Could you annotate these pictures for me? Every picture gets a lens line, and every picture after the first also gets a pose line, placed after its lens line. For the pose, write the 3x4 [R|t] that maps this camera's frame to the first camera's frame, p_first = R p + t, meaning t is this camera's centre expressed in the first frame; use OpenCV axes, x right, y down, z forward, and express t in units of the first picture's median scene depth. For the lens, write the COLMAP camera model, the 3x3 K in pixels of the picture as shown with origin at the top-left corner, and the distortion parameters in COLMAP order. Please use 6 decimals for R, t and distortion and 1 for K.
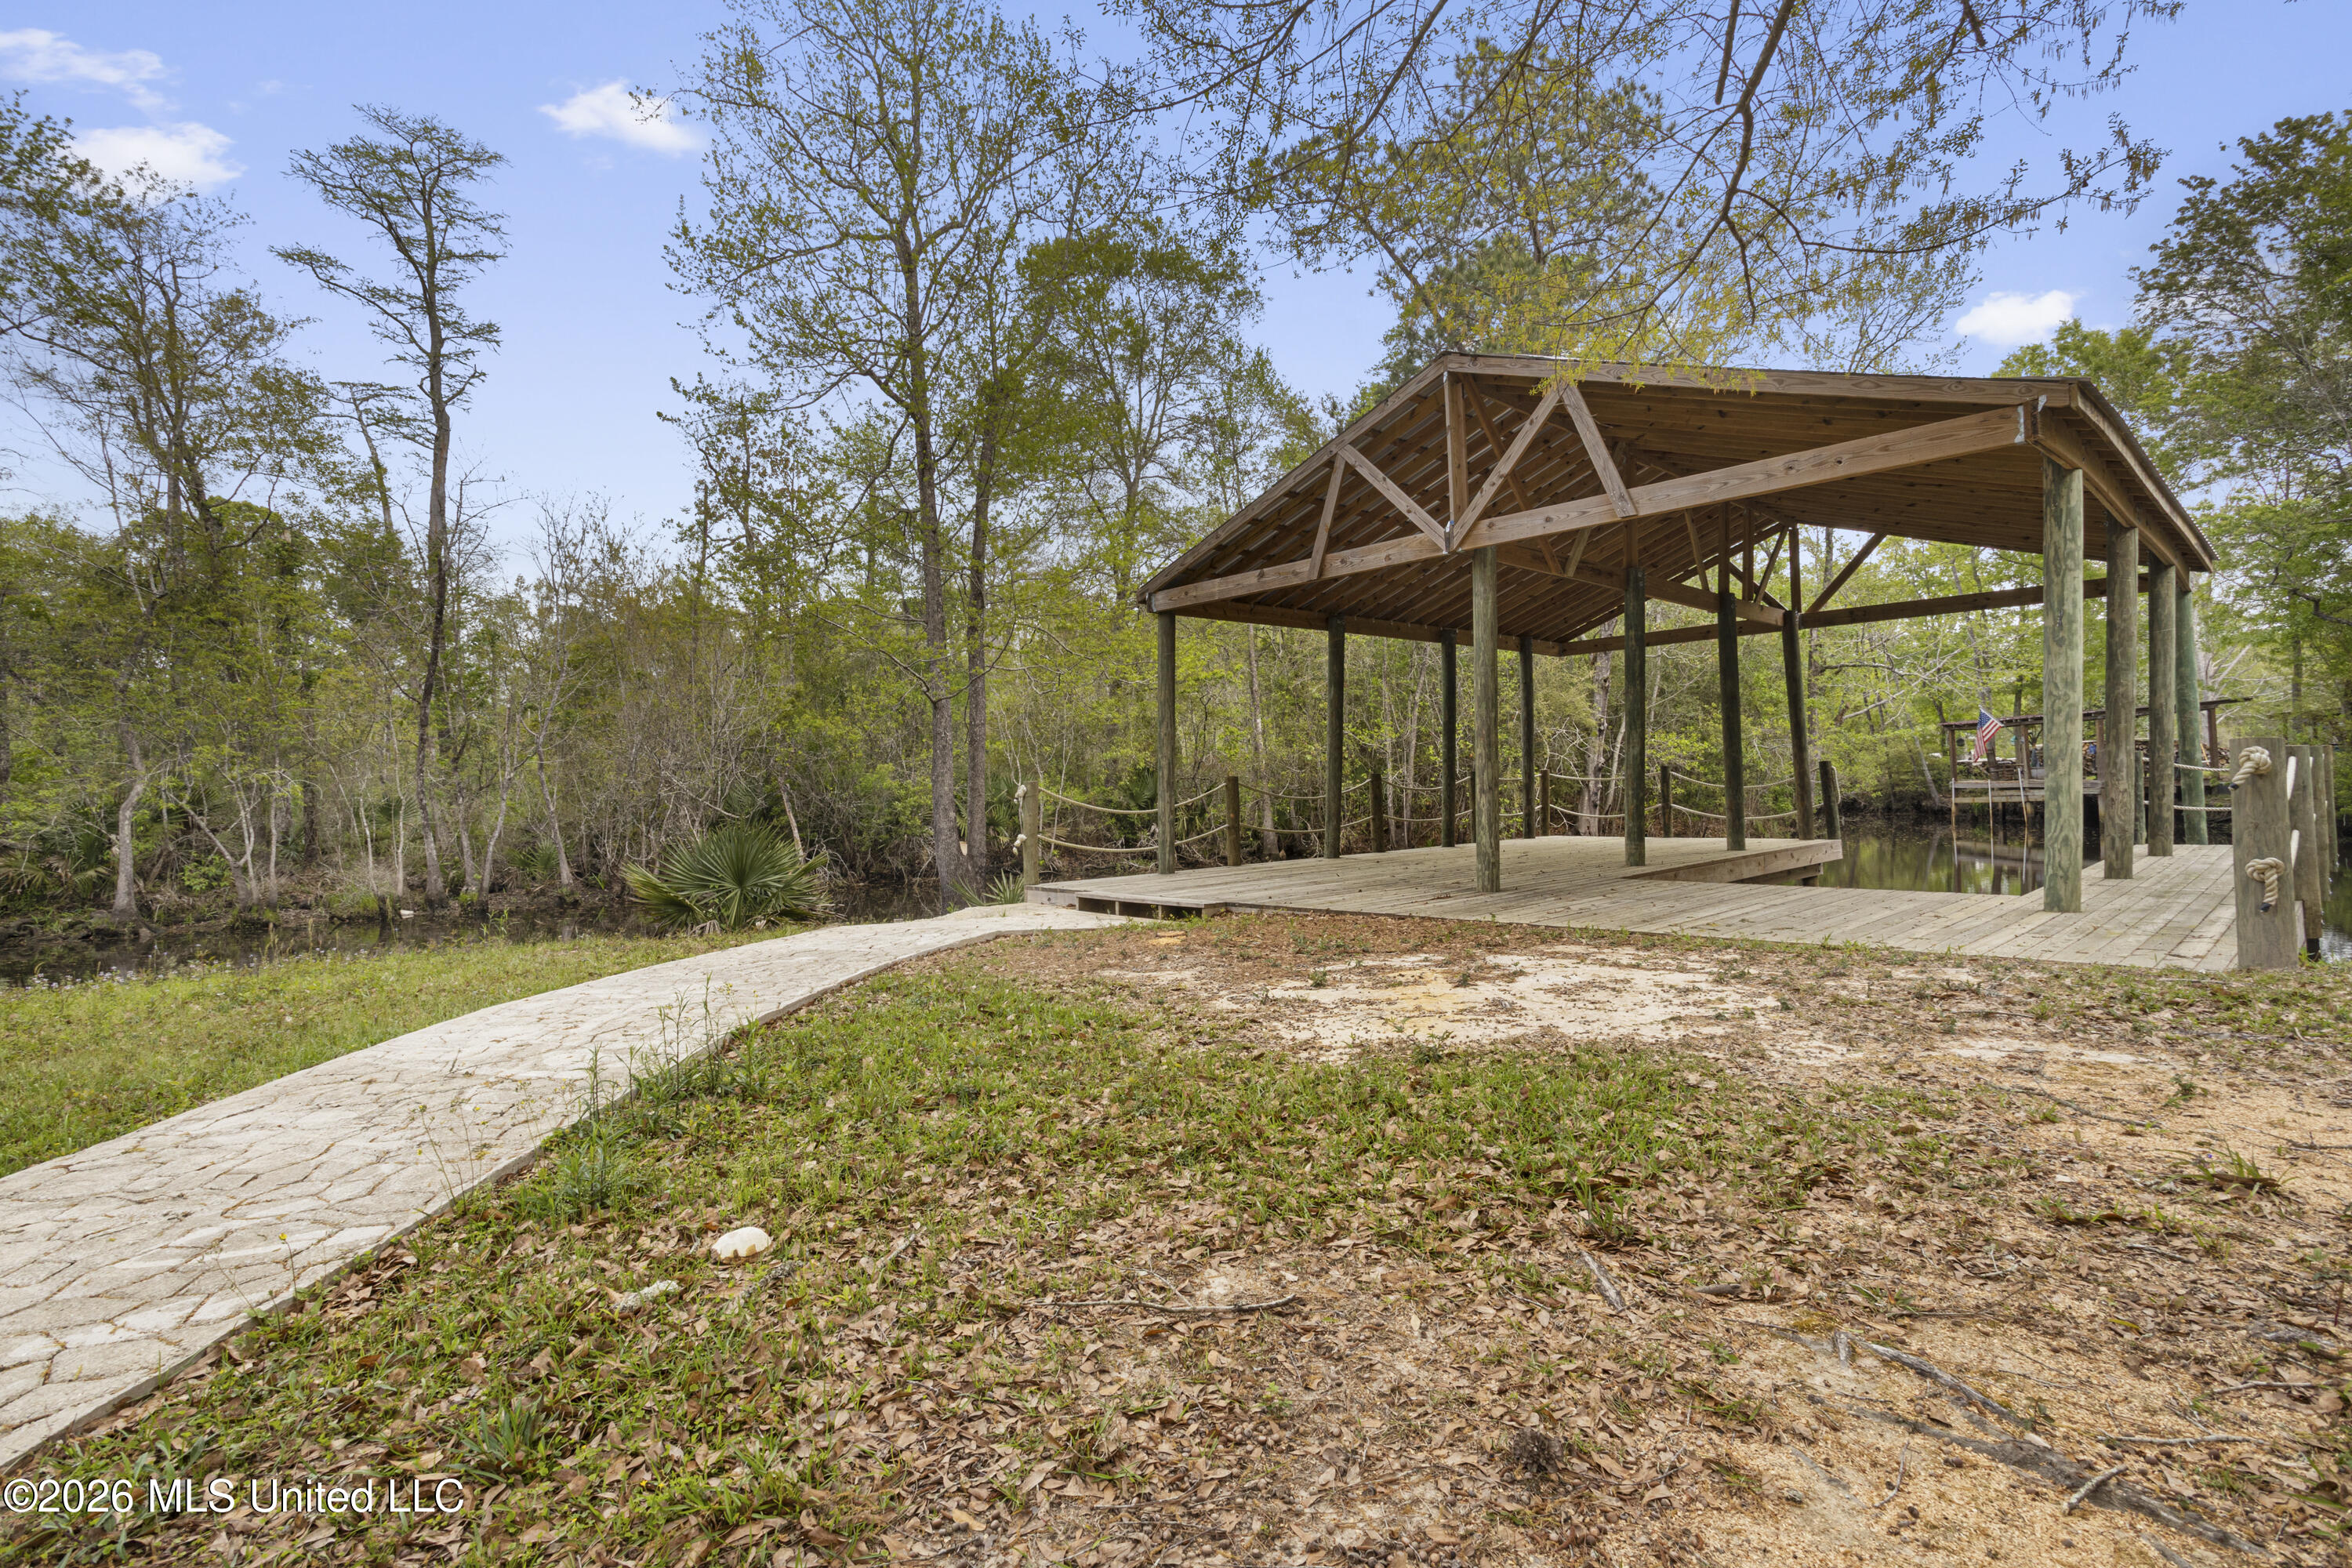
lens RADIAL K [[1131.2, 0, 1166.9], [0, 1131.2, 765.3], [0, 0, 1]] dist [-0.047463, 0.031706]
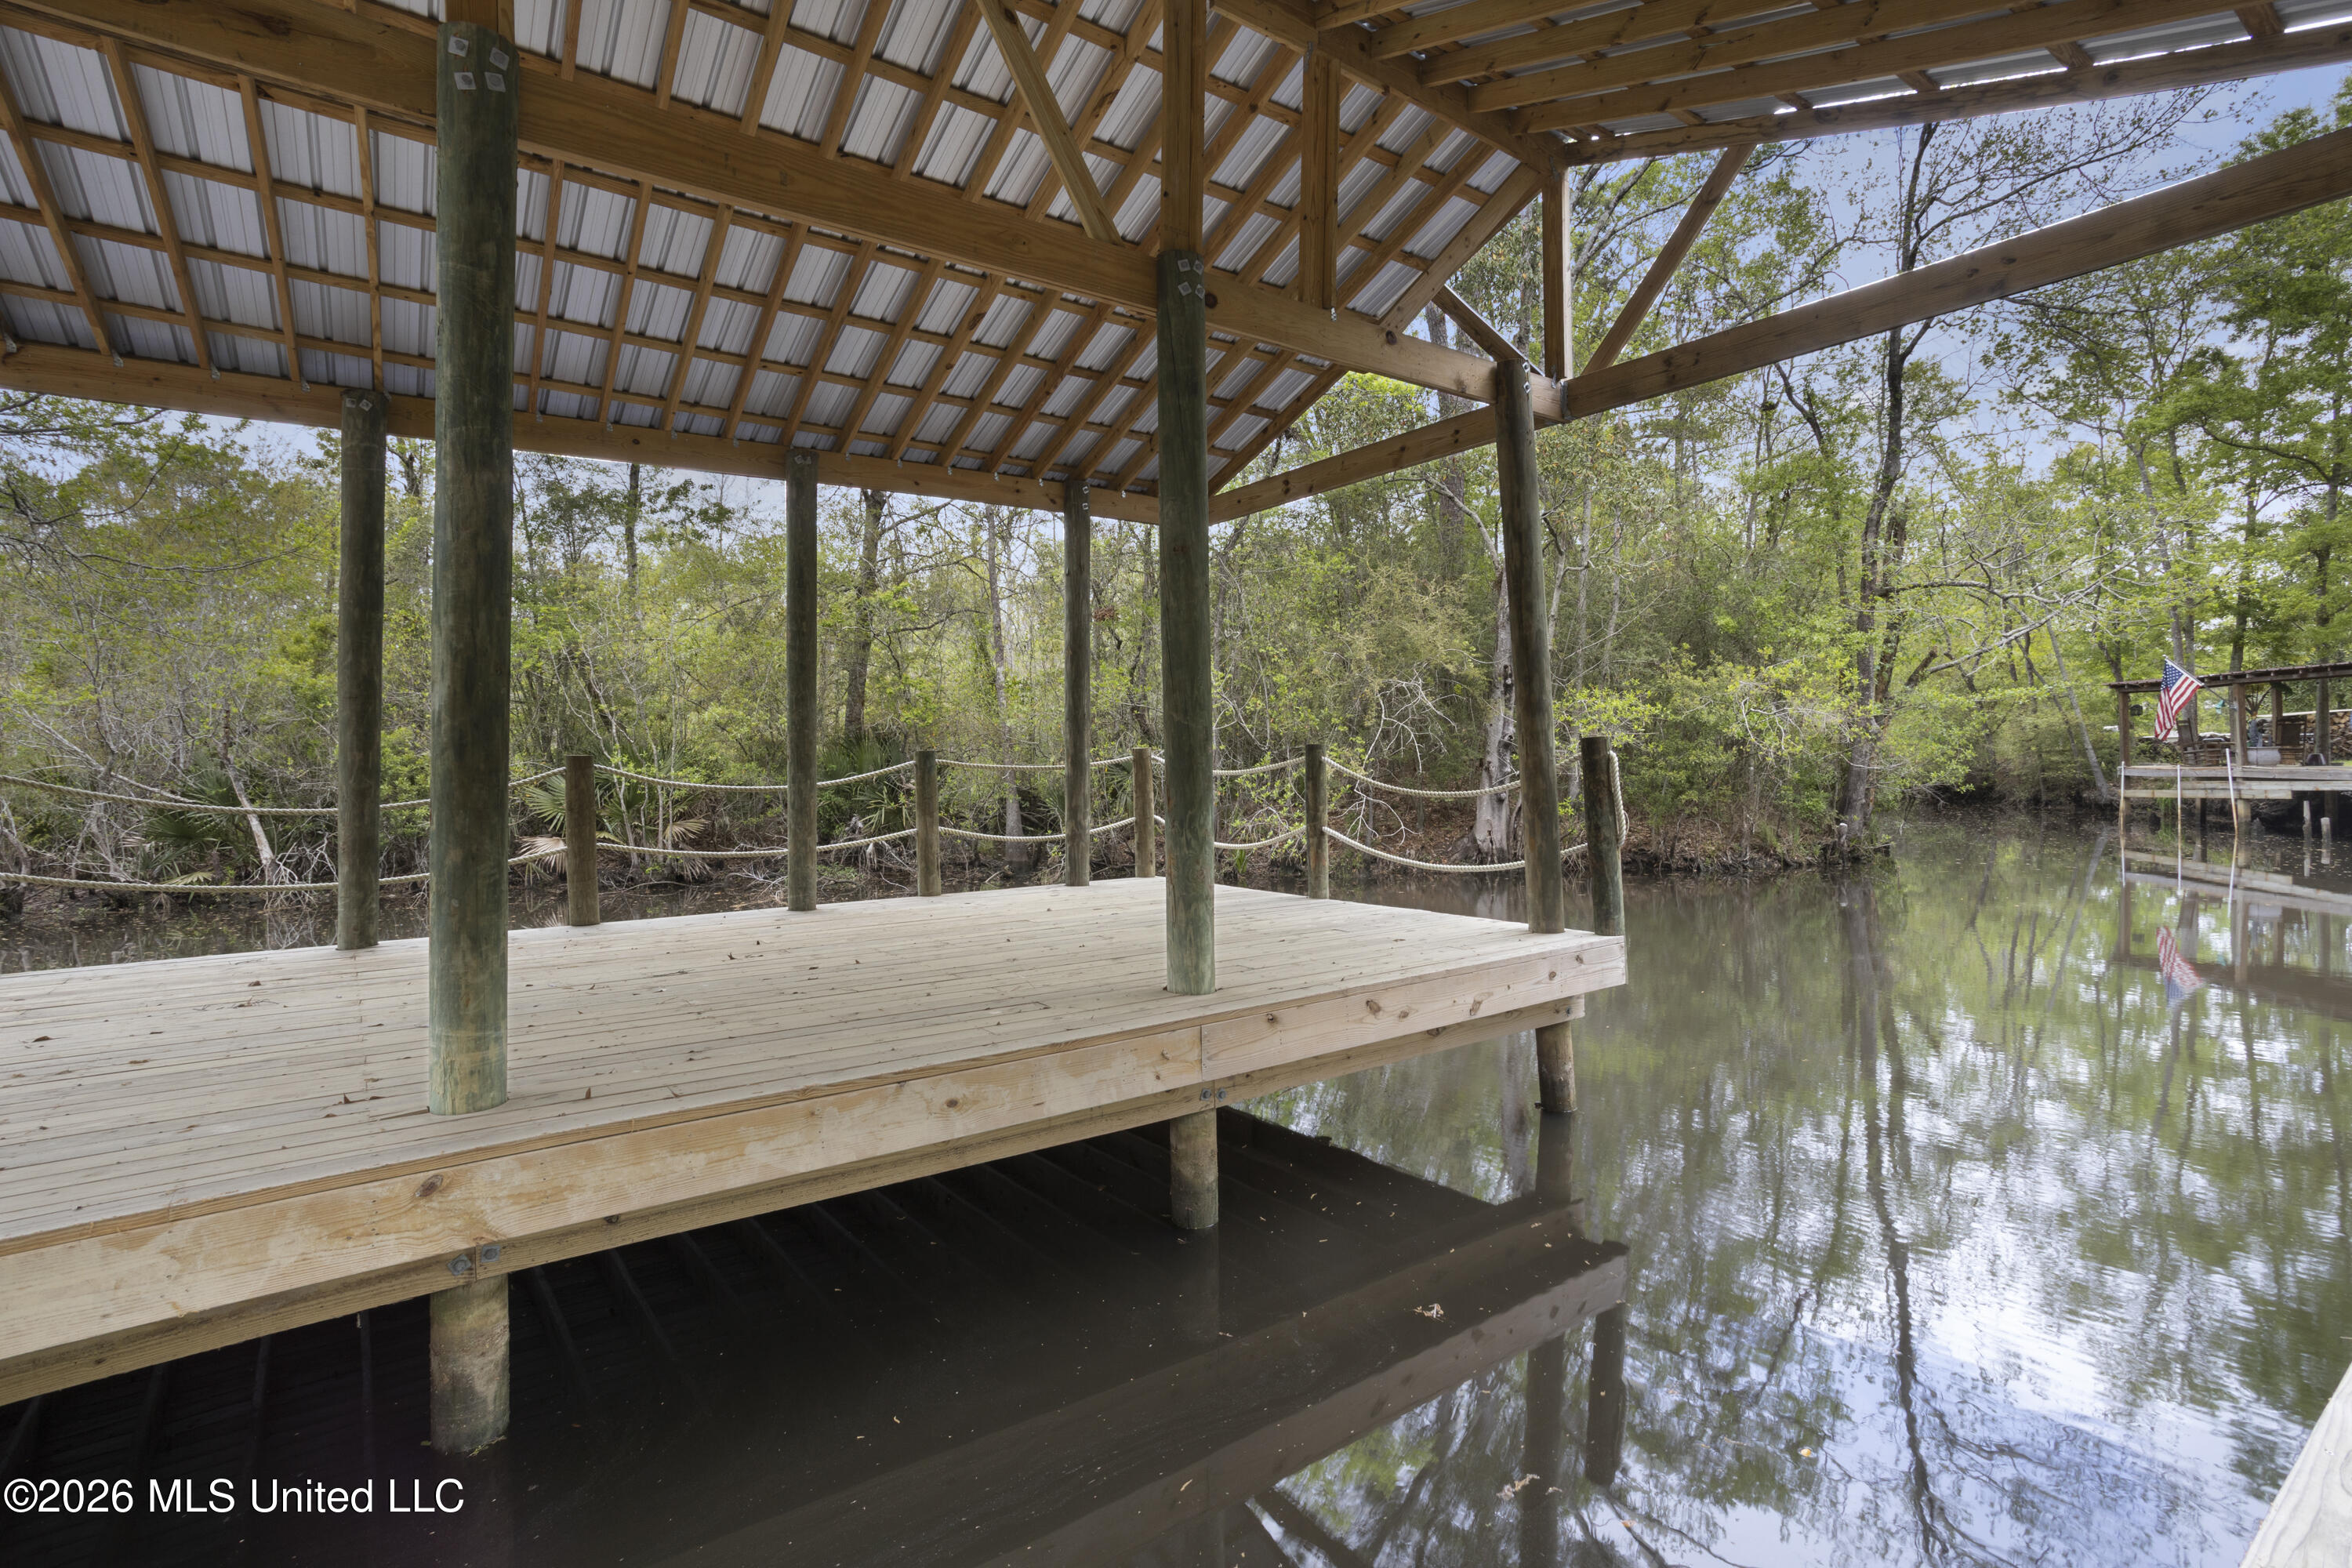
lens RADIAL K [[1131.2, 0, 1166.9], [0, 1131.2, 765.3], [0, 0, 1]] dist [-0.047463, 0.031706]
pose [[0.992571, 0.008240, -0.121387, 0.206235], [-0.005050, 0.999634, 0.026563, -0.001521], [0.121561, -0.025752, 0.992250, 0.248835]]
